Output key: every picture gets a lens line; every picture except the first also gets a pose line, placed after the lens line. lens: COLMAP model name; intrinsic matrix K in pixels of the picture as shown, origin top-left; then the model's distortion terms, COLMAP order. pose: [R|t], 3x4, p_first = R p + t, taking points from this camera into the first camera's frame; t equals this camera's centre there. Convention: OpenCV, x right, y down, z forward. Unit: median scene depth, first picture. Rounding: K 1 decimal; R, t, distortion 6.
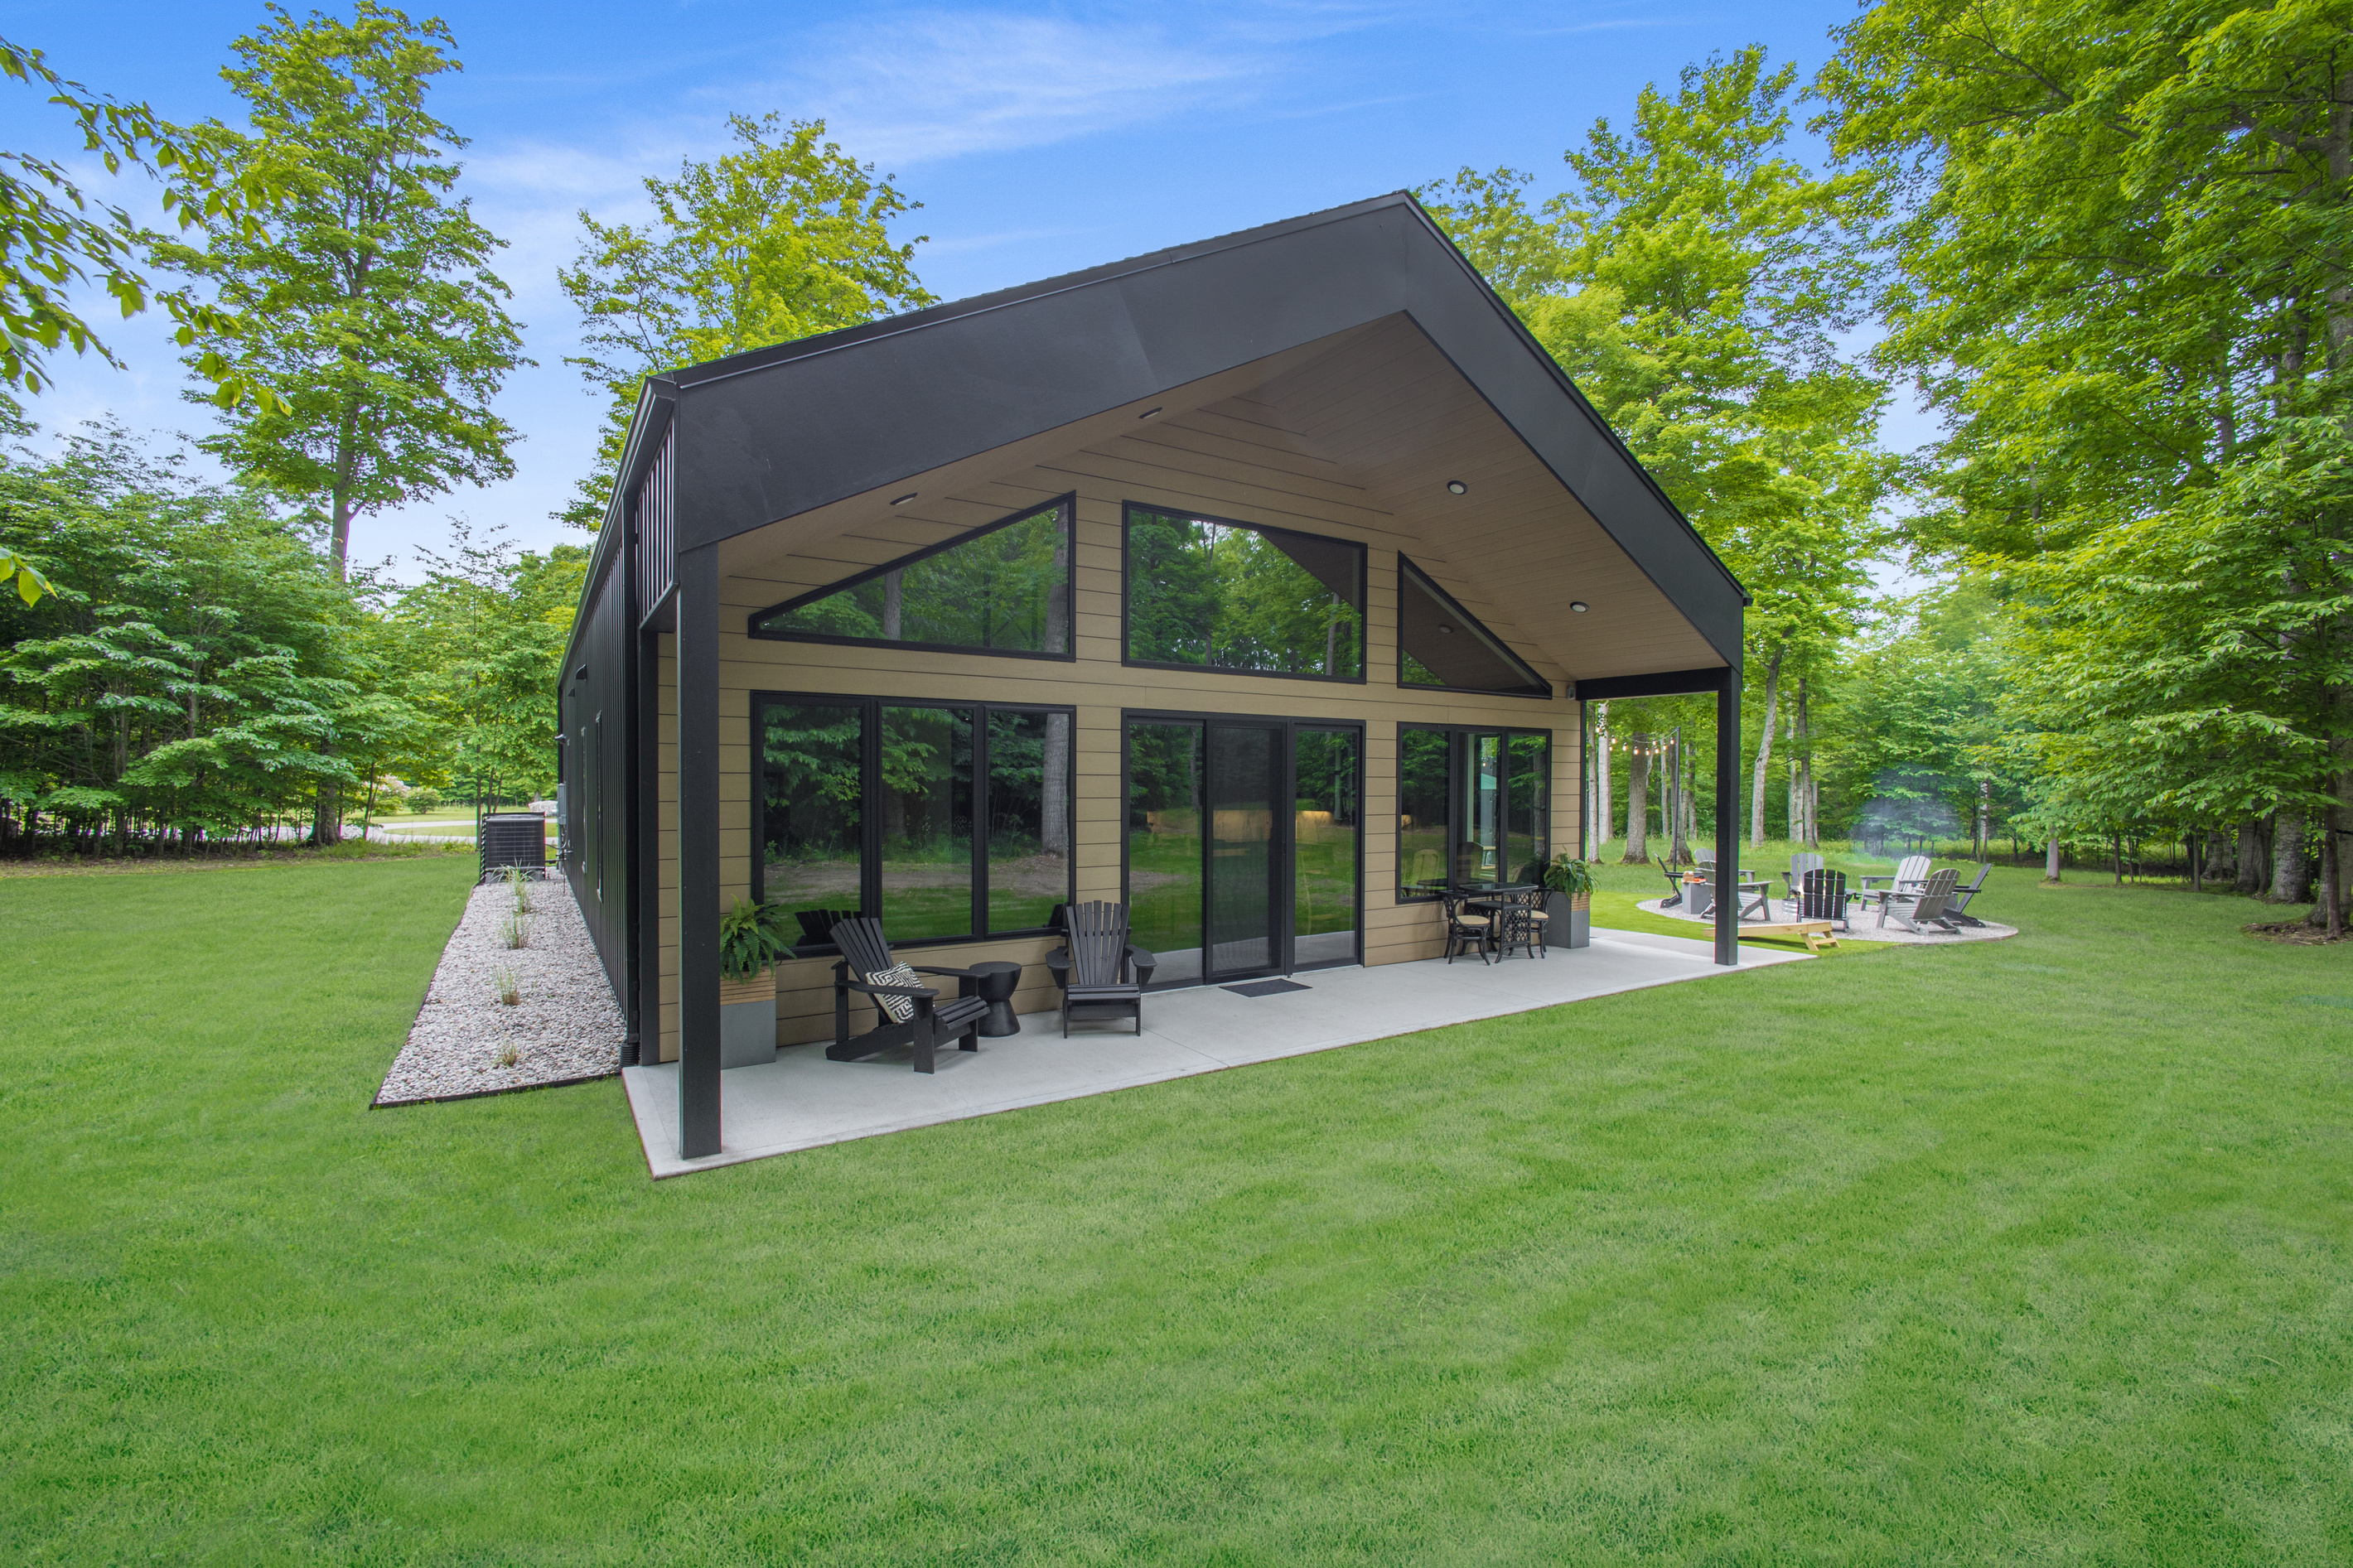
lens RADIAL K [[997.3, 0, 1176.5], [0, 997.3, 784.0], [0, 0, 1]] dist [0.001360, 0.000056]
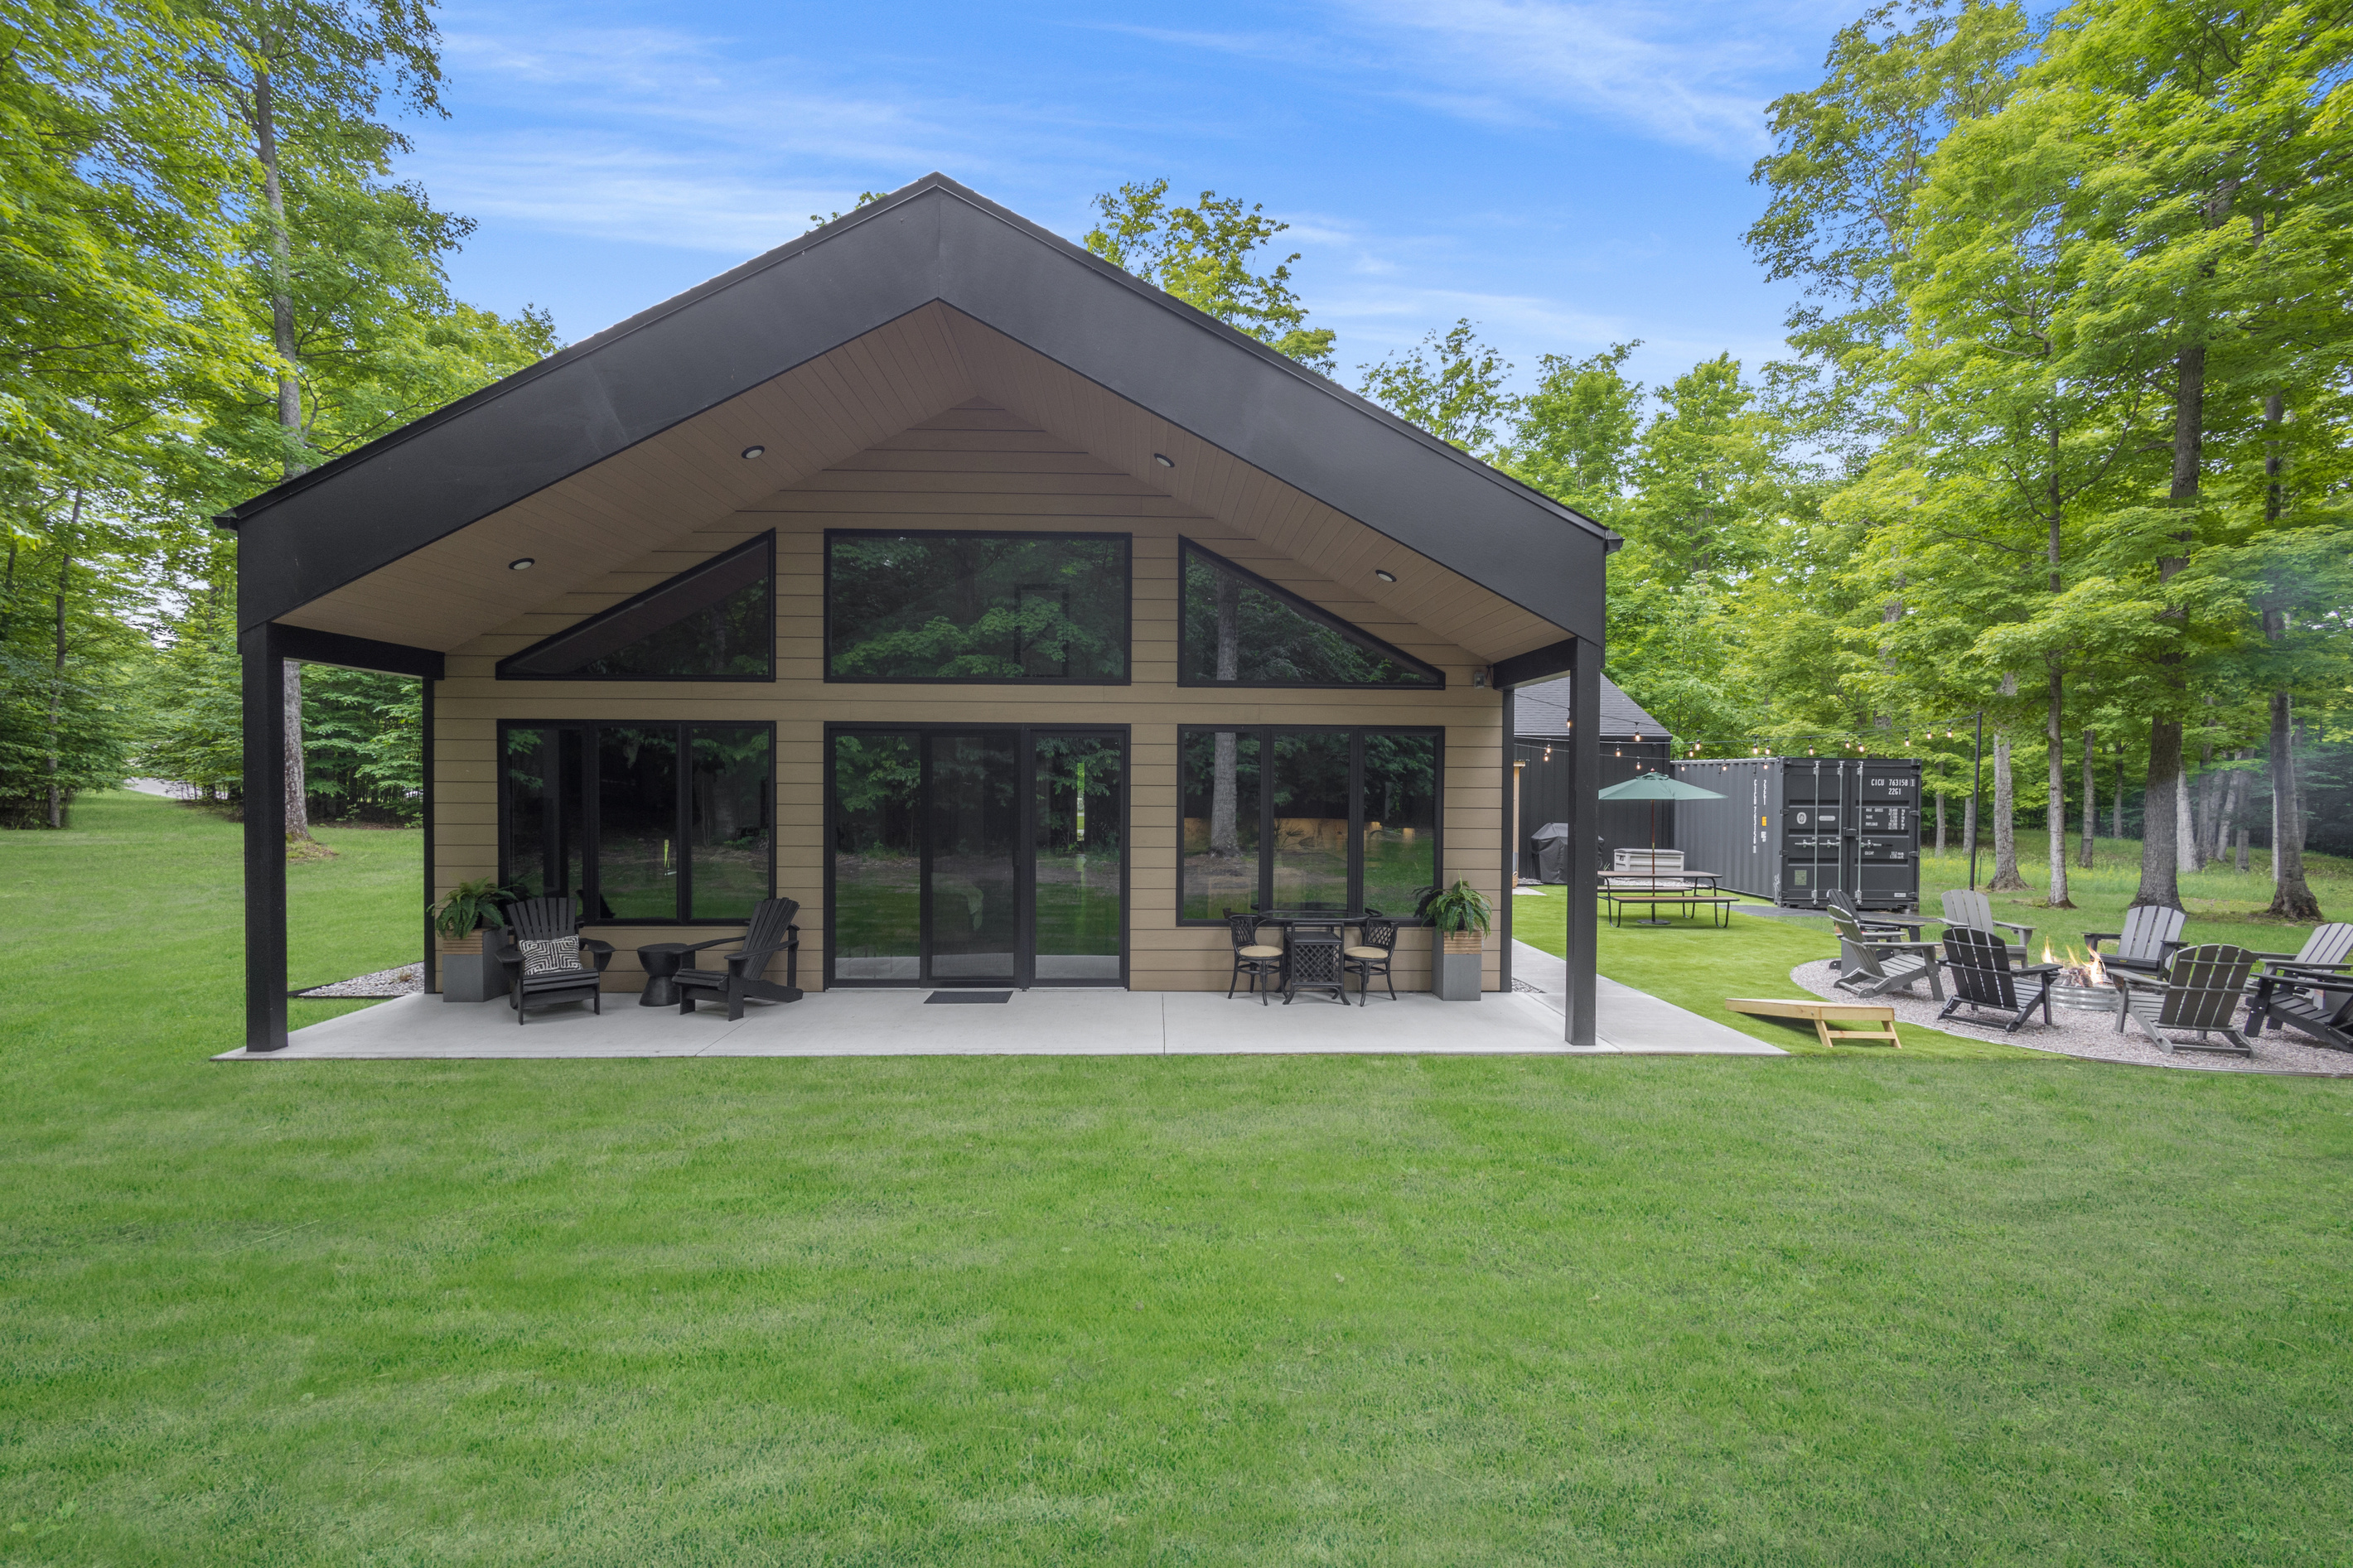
lens RADIAL K [[990.6, 0, 1176.5], [0, 990.6, 784.0], [0, 0, 1]] dist [-0.003544, -0.000415]
pose [[0.858167, 0.006002, -0.513335, 0.696471], [-0.005187, 0.999982, 0.003021, -0.011278], [0.513344, 0.000070, 0.858183, 0.232670]]
